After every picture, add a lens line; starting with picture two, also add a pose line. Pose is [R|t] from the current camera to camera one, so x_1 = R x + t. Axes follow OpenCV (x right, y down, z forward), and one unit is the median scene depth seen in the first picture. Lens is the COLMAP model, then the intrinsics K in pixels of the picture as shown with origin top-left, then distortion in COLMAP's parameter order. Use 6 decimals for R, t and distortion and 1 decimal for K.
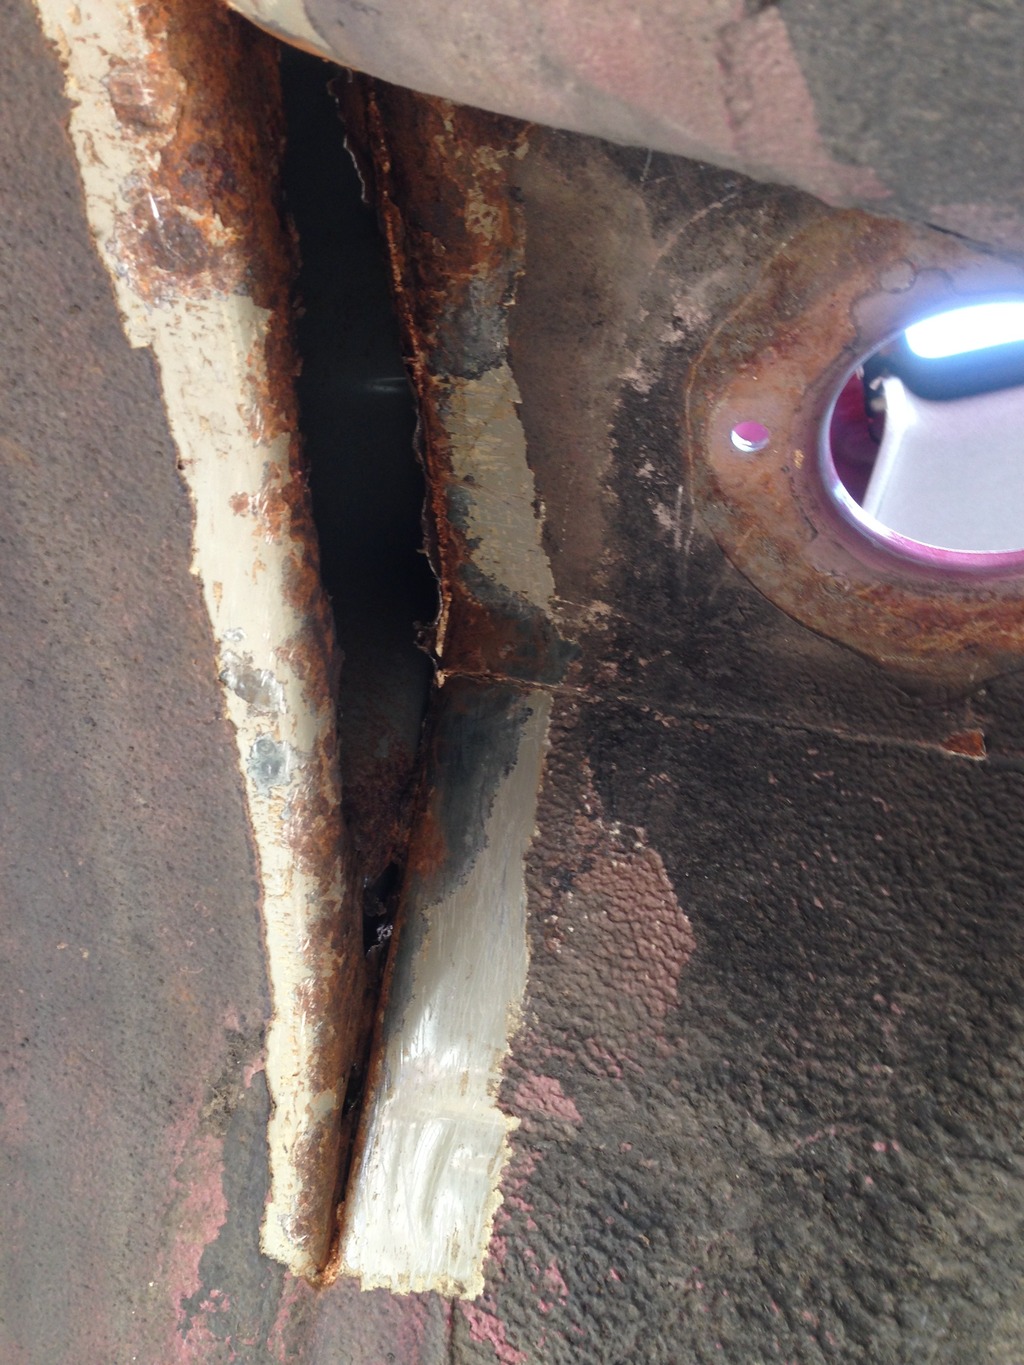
lens RADIAL K [[1288.2, 0, 512.0], [0, 1288.2, 682.6], [0, 0, 1]] dist [0.058562, 0.000000]
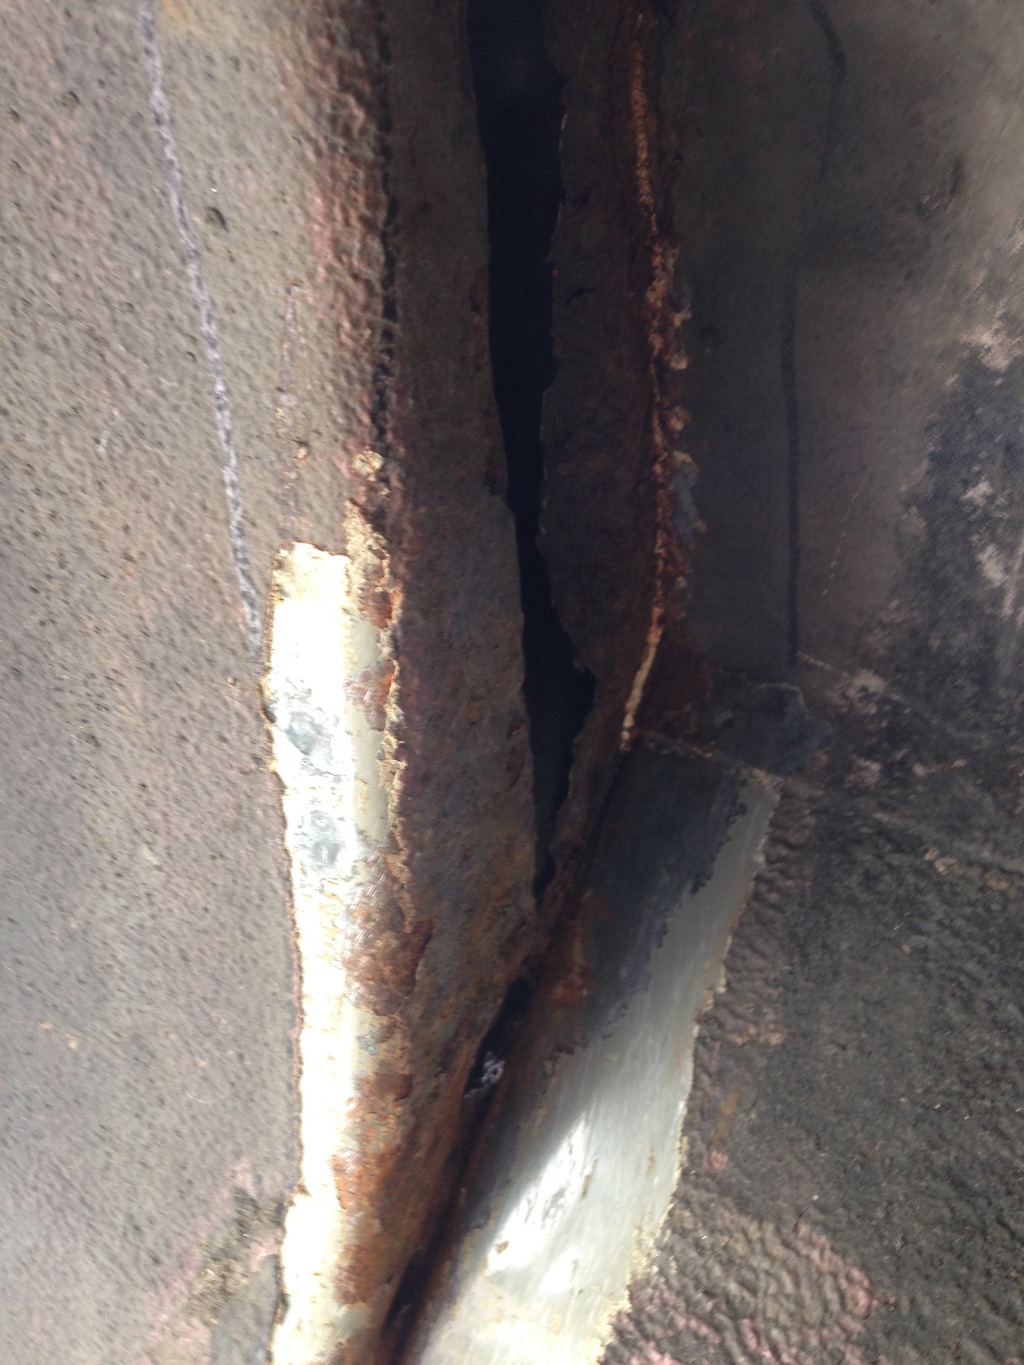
lens RADIAL K [[1288.2, 0, 510.8], [0, 1288.2, 689.0], [0, 0, 1]] dist [0.058562, 0.000000]
pose [[0.966632, 0.163778, -0.196975, 0.022897], [-0.162807, 0.986430, 0.021225, -0.043870], [0.197778, 0.011552, 0.980179, 0.326054]]
